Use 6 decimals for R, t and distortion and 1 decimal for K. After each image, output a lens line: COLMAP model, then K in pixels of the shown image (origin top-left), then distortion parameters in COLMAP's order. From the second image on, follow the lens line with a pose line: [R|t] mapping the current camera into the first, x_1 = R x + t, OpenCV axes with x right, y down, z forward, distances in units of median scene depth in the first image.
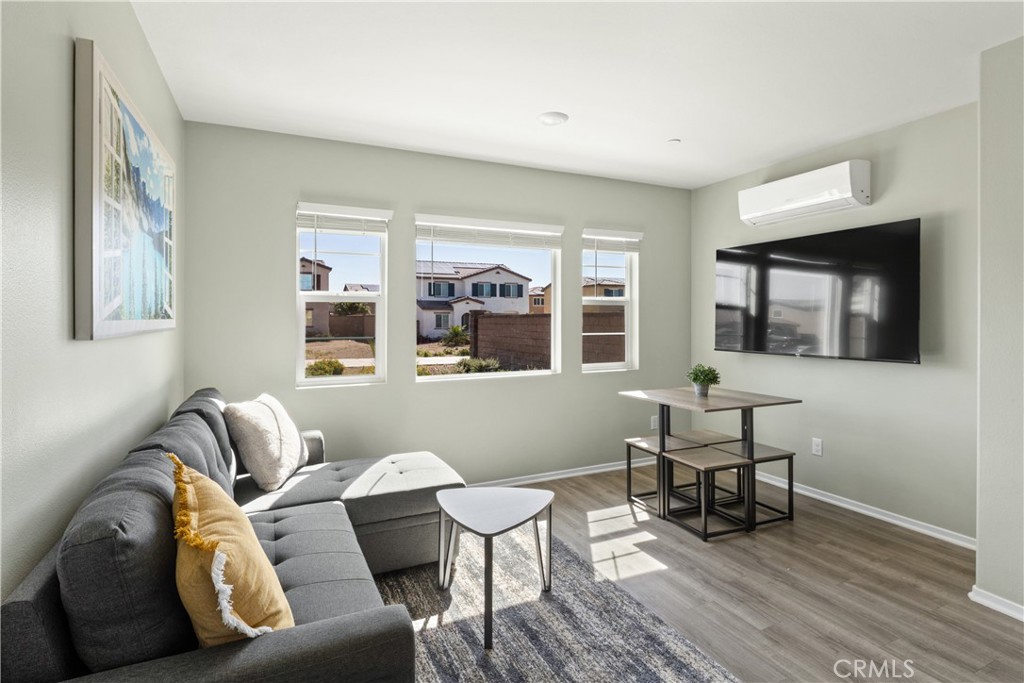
lens RADIAL K [[503.4, 0, 510.0], [0, 503.4, 318.2], [0, 0, 1]] dist [-0.000169, -0.000868]
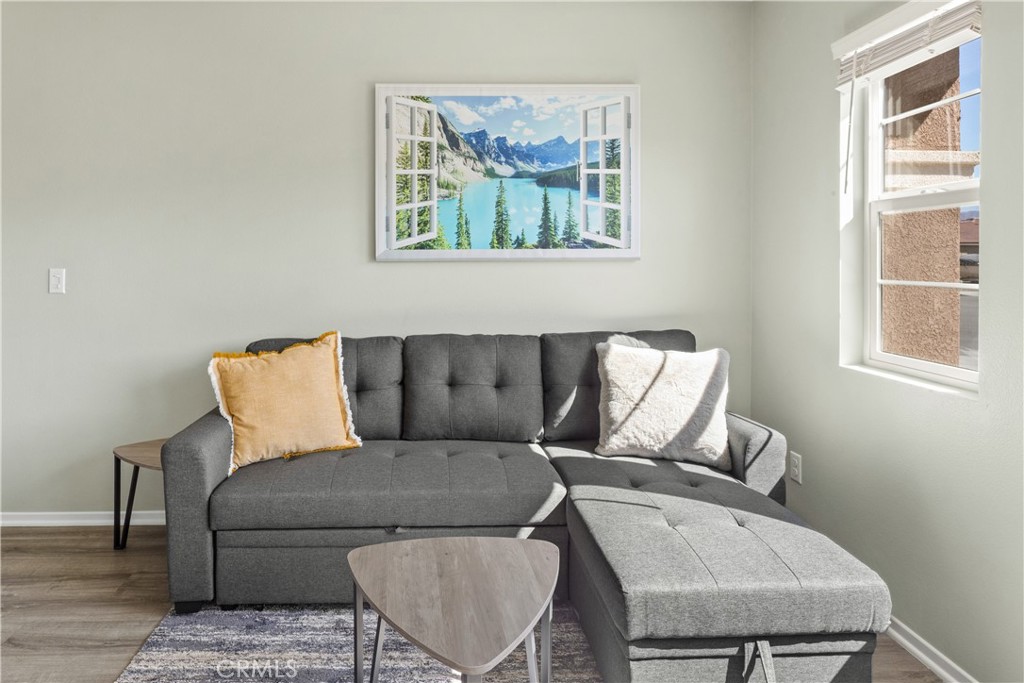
lens RADIAL K [[593.2, 0, 447.3], [0, 593.2, 267.6], [0, 0, 1]] dist [0.001117, -0.000178]
pose [[-0.404291, 0.012170, -0.914549, 0.547742], [0.001144, 0.999917, 0.012800, 0.023754], [0.914630, 0.004129, -0.404272, 1.237381]]
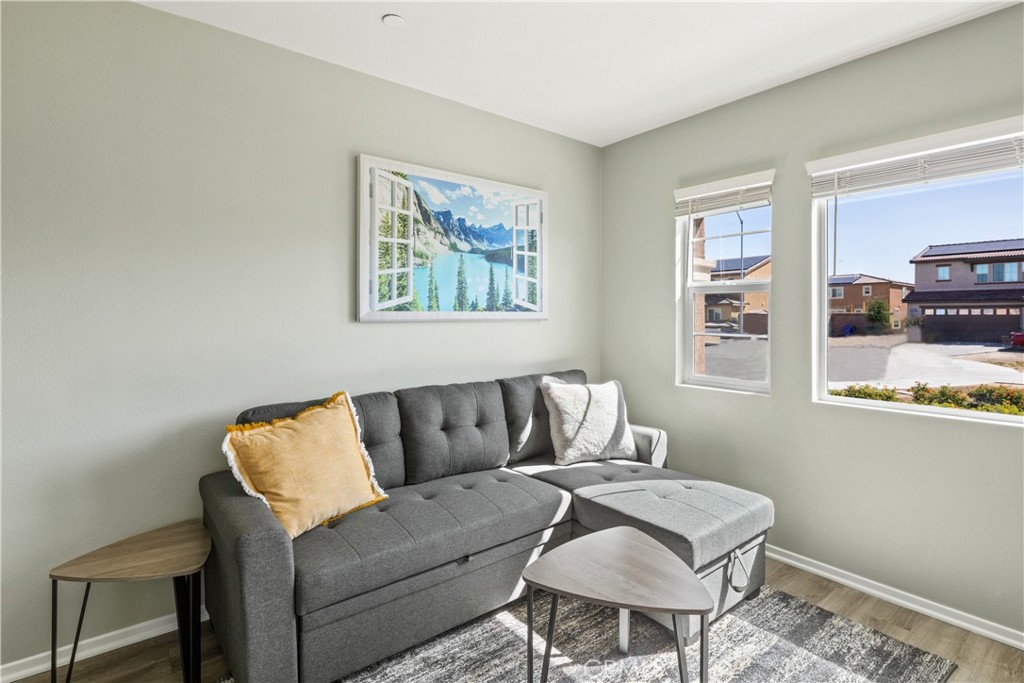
lens RADIAL K [[503.4, 0, 510.0], [0, 503.4, 318.2], [0, 0, 1]] dist [-0.000169, -0.000868]
pose [[0.229185, 0.004263, -0.973373, 0.623437], [-0.002526, 0.999990, 0.003785, 0.013238], [0.973380, 0.001591, 0.229194, 0.677082]]
